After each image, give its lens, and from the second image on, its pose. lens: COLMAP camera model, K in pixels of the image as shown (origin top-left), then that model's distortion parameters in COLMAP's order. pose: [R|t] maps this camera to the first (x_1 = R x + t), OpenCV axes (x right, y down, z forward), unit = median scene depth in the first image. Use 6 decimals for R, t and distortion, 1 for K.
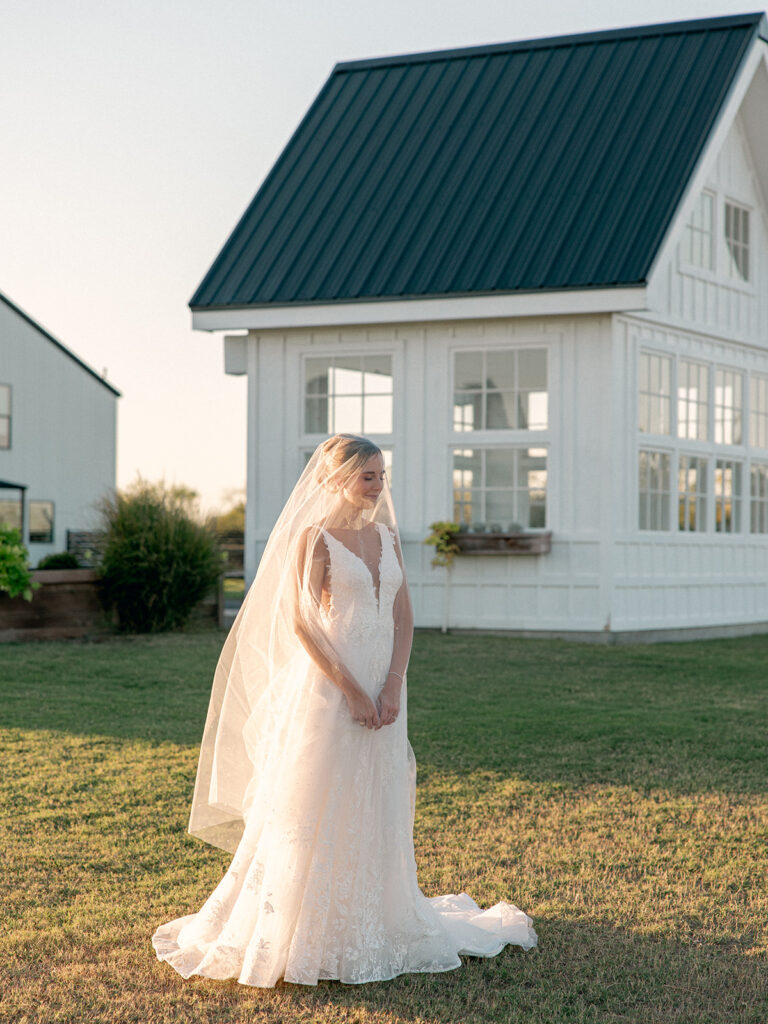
lens RADIAL K [[2429.6, 0, 458.7], [0, 2429.6, 512.1], [0, 0, 1]] dist [-0.013970, 0.076390]
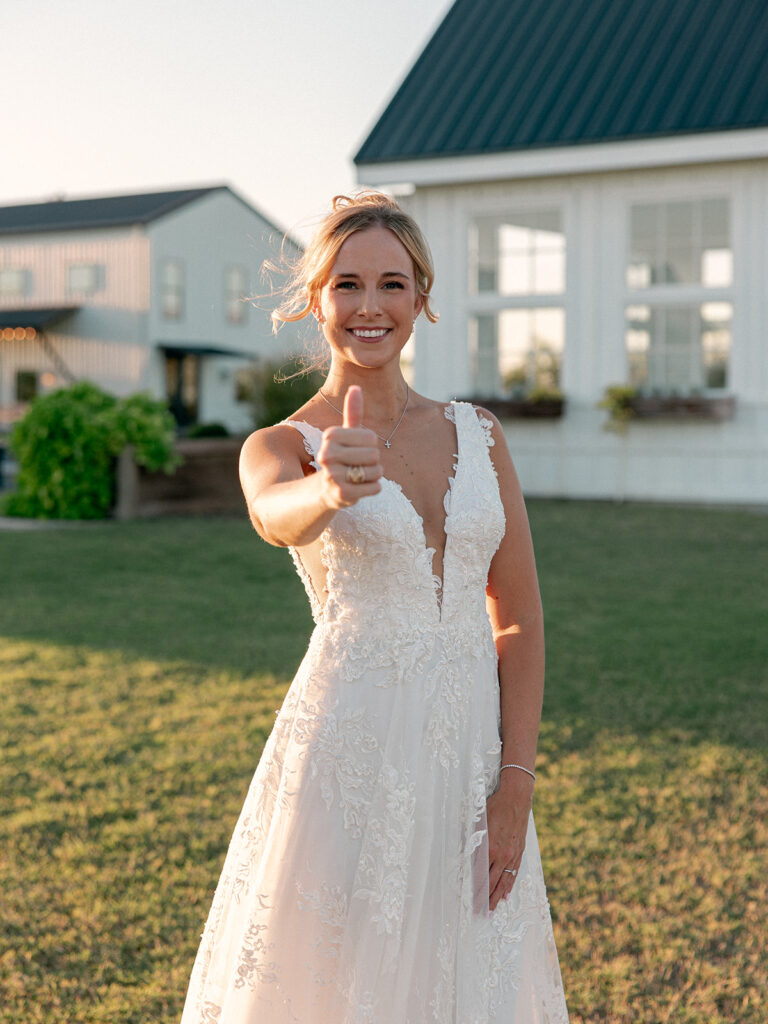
lens RADIAL K [[1994.6, 0, 358.6], [0, 1994.6, 511.5], [0, 0, 1]] dist [0.025465, 0.060292]
pose [[0.990728, 0.001583, -0.135851, -0.001273], [0.007605, 0.997718, 0.067093, 0.000018], [0.135647, -0.067504, 0.988455, 0.327087]]
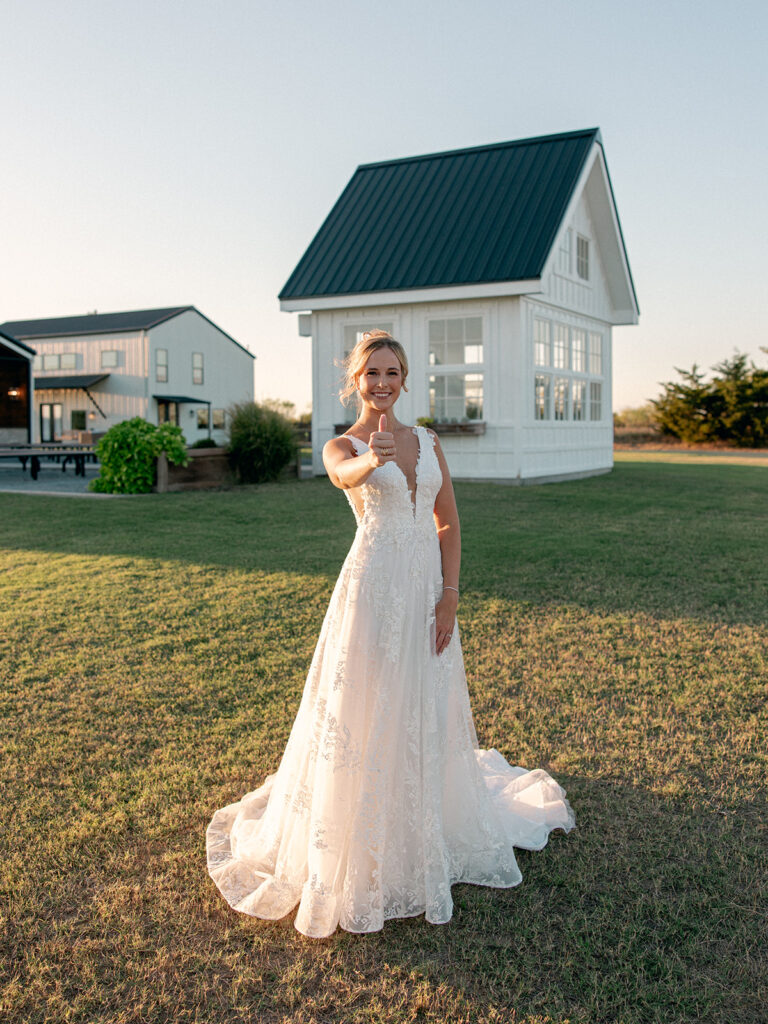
lens RADIAL K [[1117.6, 0, 383.5], [0, 1117.6, 427.1], [0, 0, 1]] dist [-0.004499, -0.002898]
pose [[0.999478, -0.015308, -0.028454, -0.018593], [0.015703, 0.999782, 0.013738, -0.000568], [0.028238, -0.014177, 0.999501, 0.279401]]
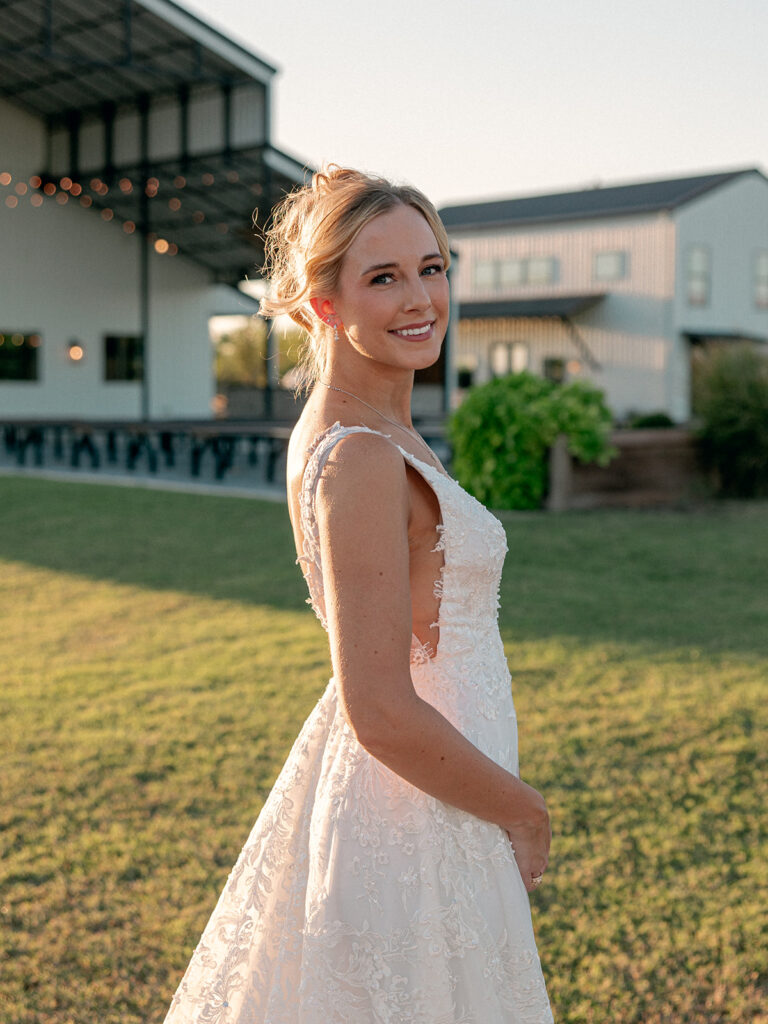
lens RADIAL K [[1994.6, 0, 358.6], [0, 1994.6, 511.5], [0, 0, 1]] dist [0.025465, 0.060292]
pose [[0.918253, 0.020778, -0.395450, 0.044497], [0.008044, 0.997438, 0.071087, -0.000030], [0.395913, -0.068457, 0.915733, 0.363907]]
